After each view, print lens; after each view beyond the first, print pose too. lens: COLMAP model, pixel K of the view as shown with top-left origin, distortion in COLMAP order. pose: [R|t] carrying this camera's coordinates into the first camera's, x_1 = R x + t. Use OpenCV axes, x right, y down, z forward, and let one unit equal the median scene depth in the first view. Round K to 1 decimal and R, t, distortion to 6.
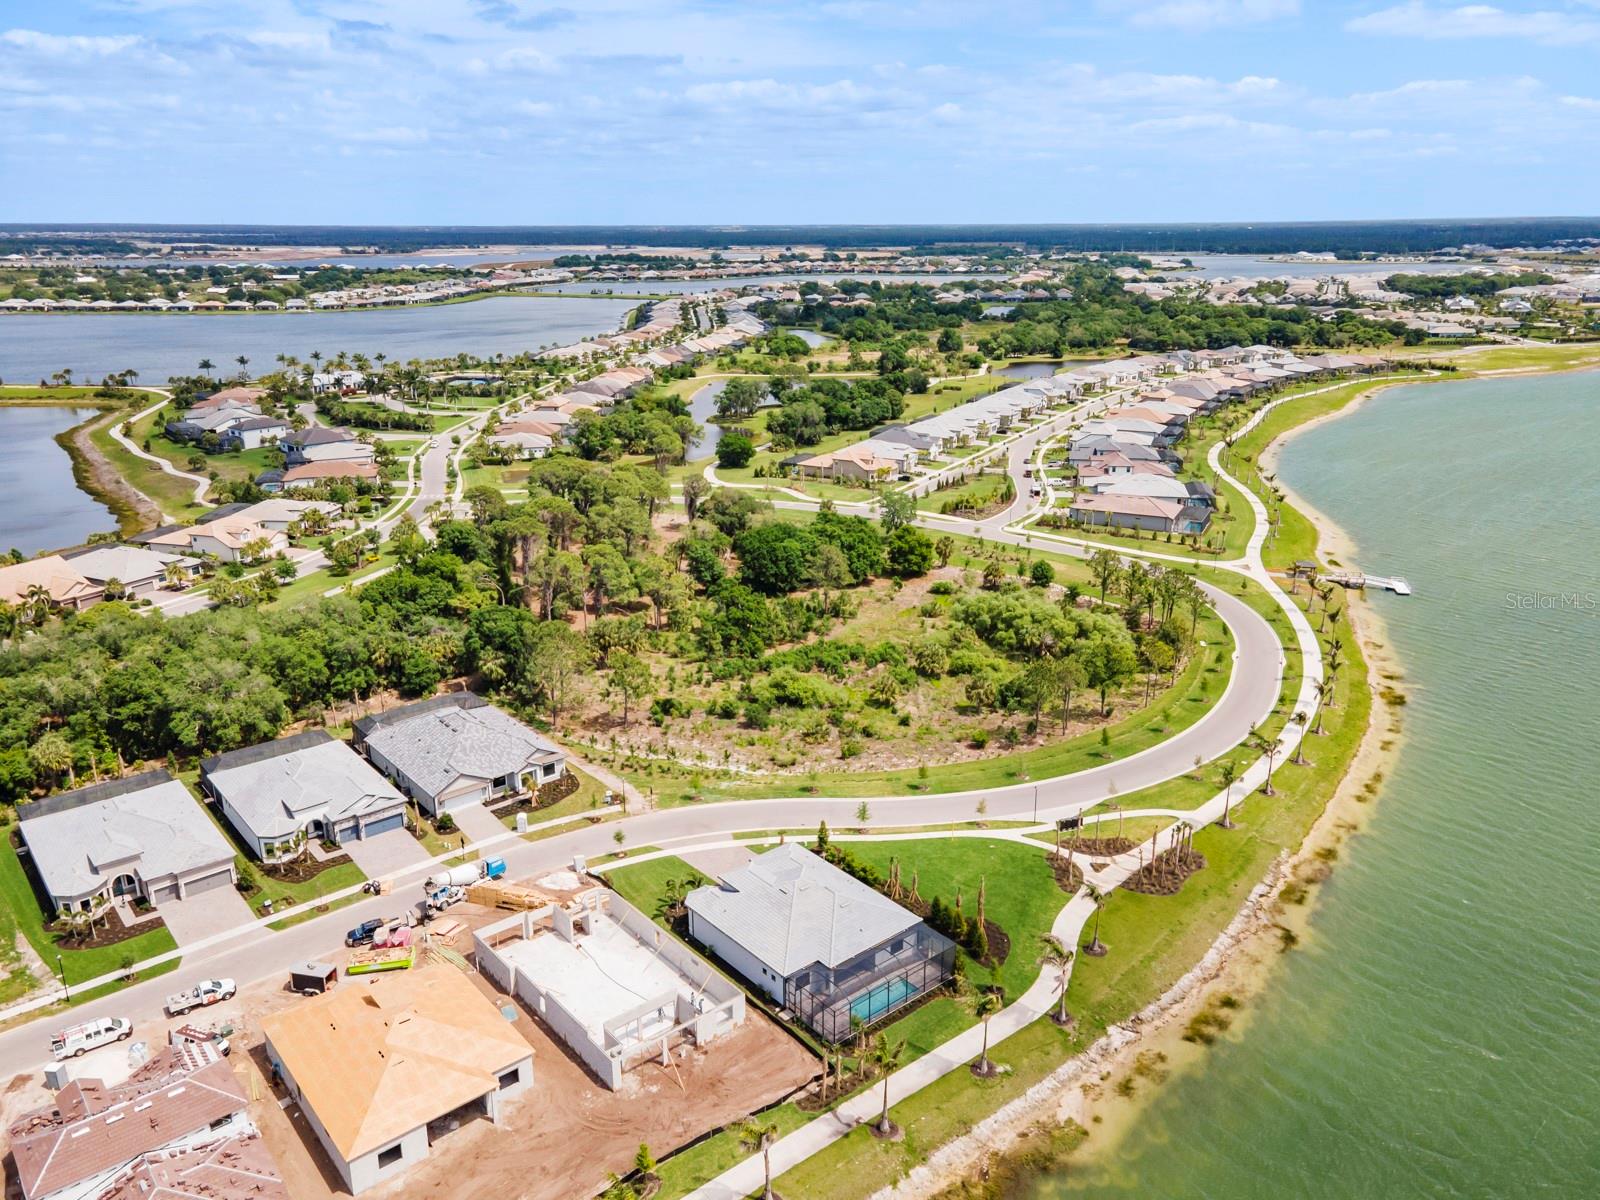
lens RADIAL K [[1171.6, 0, 800.0], [0, 1171.6, 600.0], [0, 0, 1]] dist [0.043321, -0.004033]
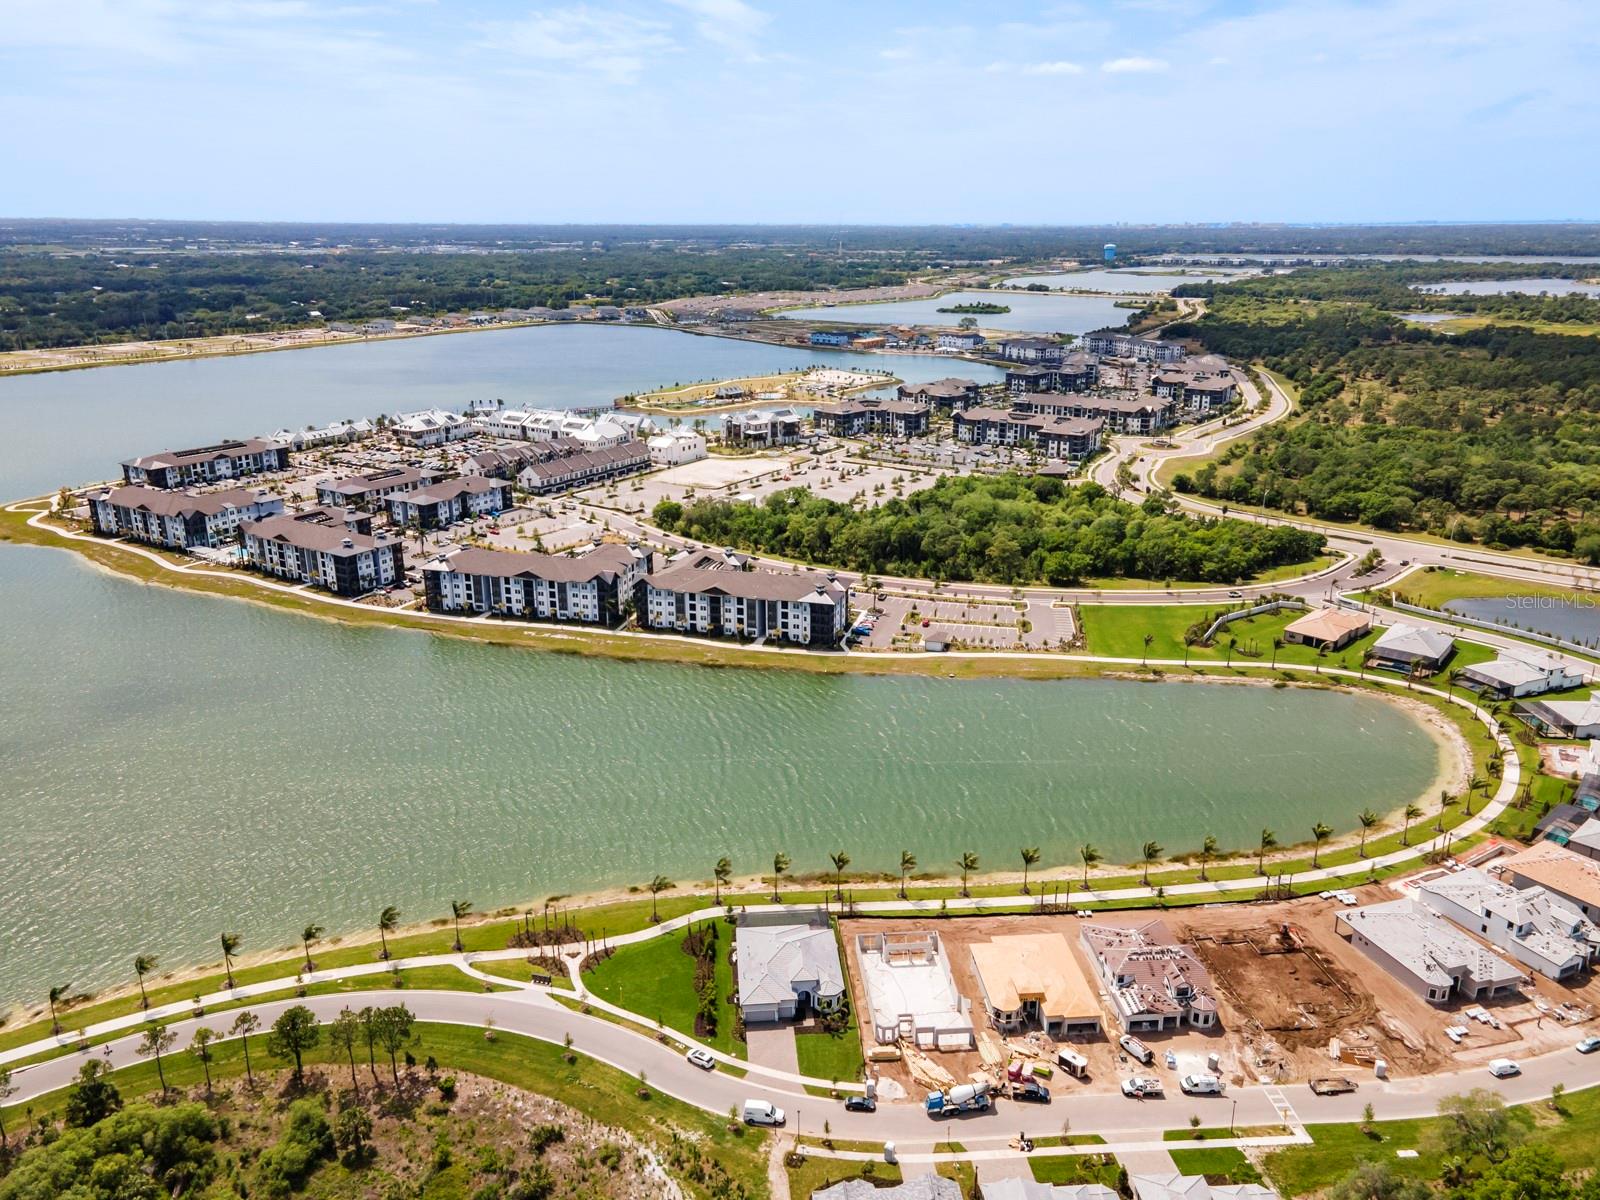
lens RADIAL K [[1177.8, 0, 800.0], [0, 1177.8, 600.0], [0, 0, 1]] dist [0.002710, 0.000632]
pose [[-0.824123, -0.170444, 0.540157, -0.722343], [0.173400, 0.831941, 0.527074, -0.896597], [-0.539215, 0.528037, -0.656067, 1.605880]]
